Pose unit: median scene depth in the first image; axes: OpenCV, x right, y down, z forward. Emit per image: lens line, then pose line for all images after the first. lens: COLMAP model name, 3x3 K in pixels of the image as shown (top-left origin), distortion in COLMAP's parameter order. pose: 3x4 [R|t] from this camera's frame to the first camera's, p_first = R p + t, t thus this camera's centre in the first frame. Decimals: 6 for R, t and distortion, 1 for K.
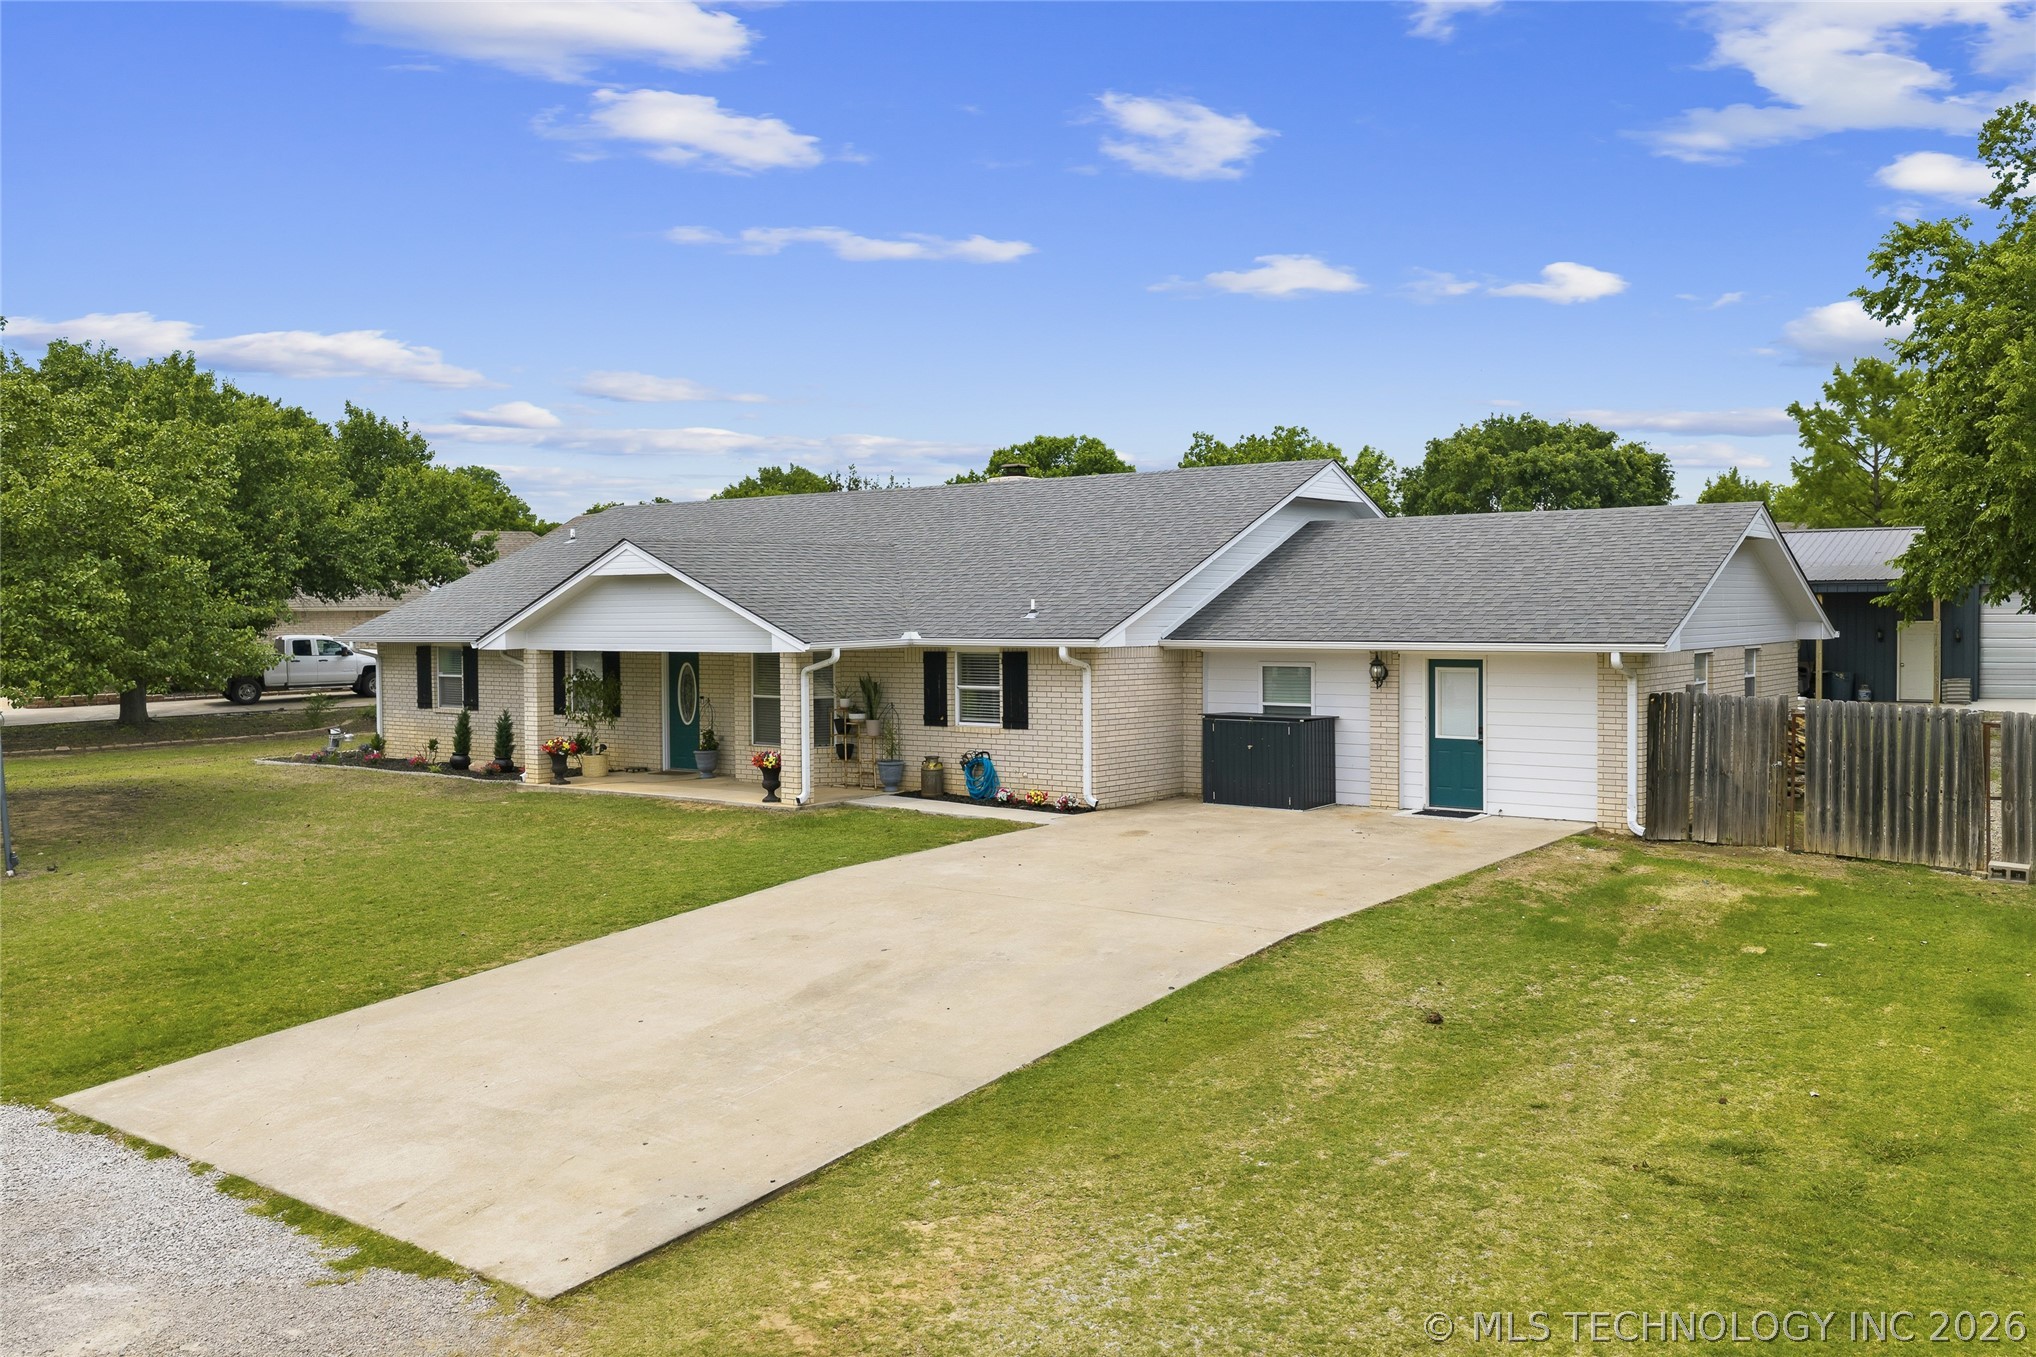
lens RADIAL K [[1588.5, 0, 1083.2], [0, 1588.5, 680.6], [0, 0, 1]] dist [0.013224, -0.000088]
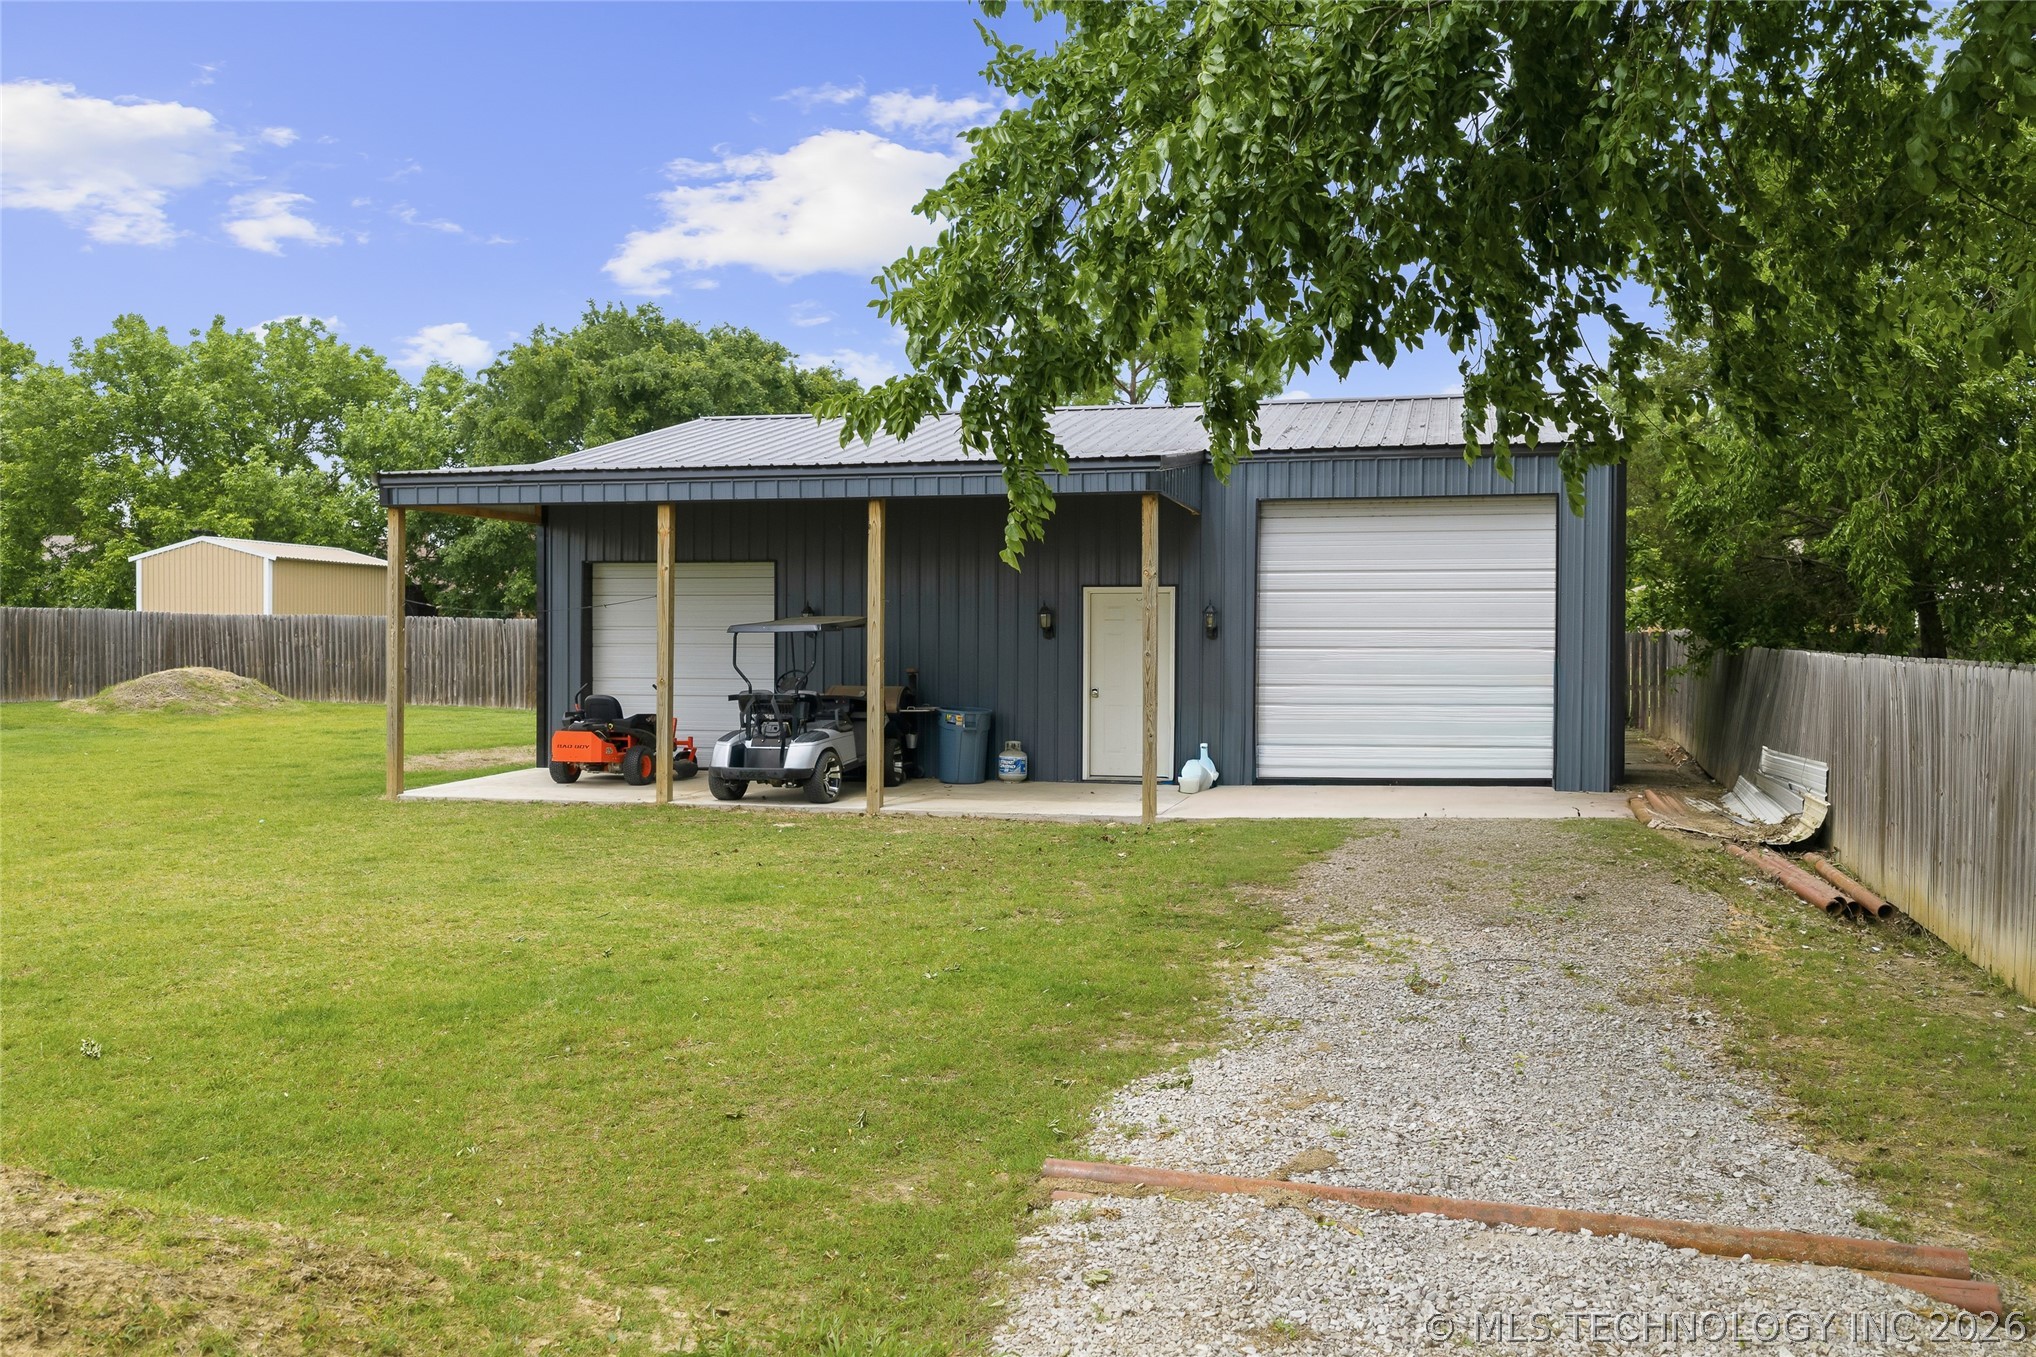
lens RADIAL K [[1699.4, 0, 974.8], [0, 1699.4, 686.1], [0, 0, 1]] dist [0.033051, -0.063208]
pose [[0.946415, 0.002236, 0.322946, 0.213266], [0.004499, 0.999788, -0.020106, -0.001812], [-0.322923, 0.020482, 0.946204, 0.369573]]
